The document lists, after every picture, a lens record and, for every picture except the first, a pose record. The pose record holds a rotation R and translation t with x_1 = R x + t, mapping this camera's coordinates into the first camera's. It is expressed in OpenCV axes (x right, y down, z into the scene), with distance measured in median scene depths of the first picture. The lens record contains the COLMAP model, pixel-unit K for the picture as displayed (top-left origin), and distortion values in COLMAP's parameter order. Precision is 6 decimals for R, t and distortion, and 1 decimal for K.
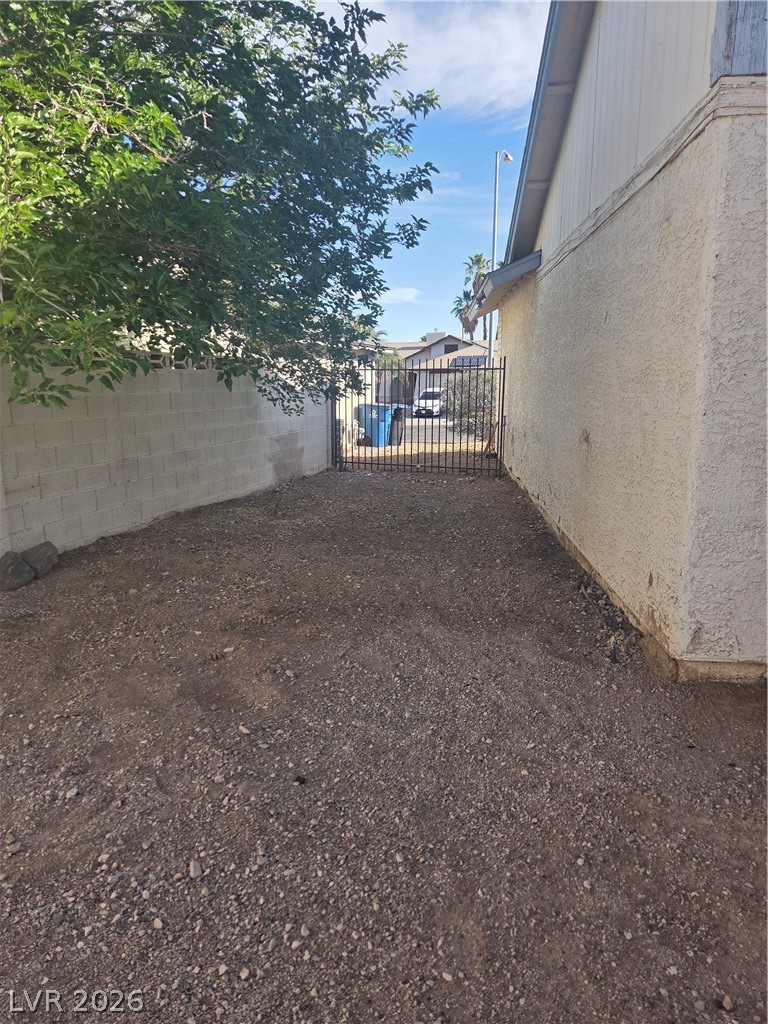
lens RADIAL K [[683.4, 0, 384.0], [0, 683.4, 512.0], [0, 0, 1]] dist [0.001802, -0.001466]
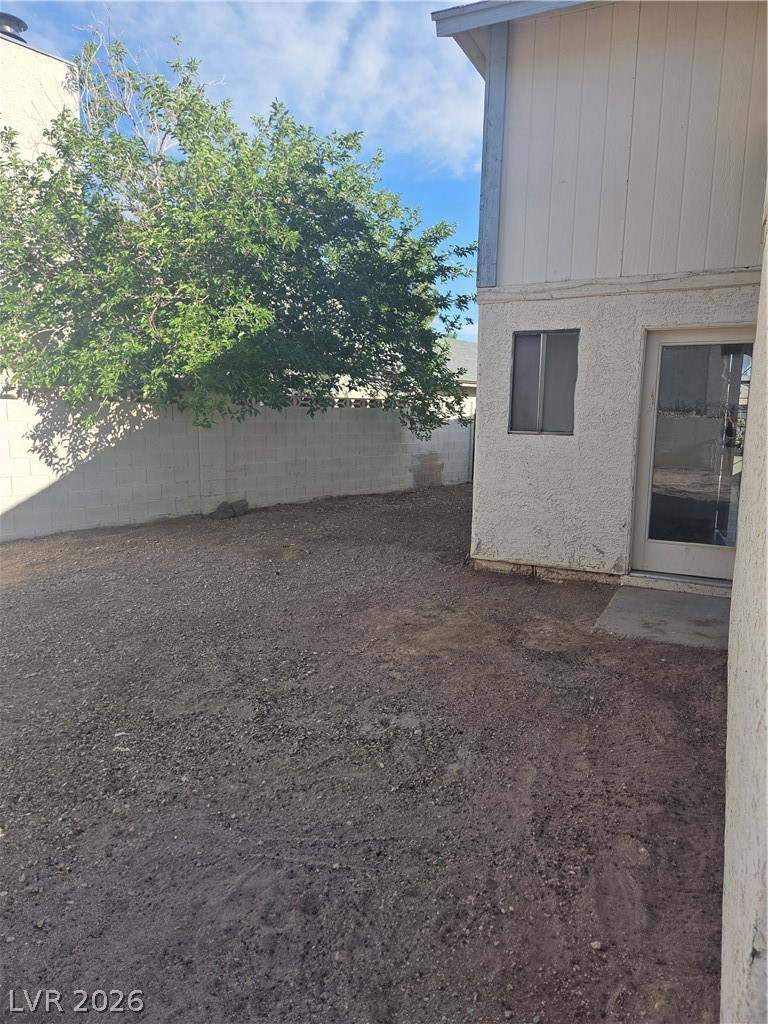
lens RADIAL K [[683.4, 0, 384.0], [0, 683.4, 512.0], [0, 0, 1]] dist [0.001802, -0.001466]
pose [[0.922713, 0.071672, -0.378765, 0.429675], [-0.089162, 0.995600, -0.028815, 0.073620], [0.375033, 0.060360, 0.925044, -0.441925]]
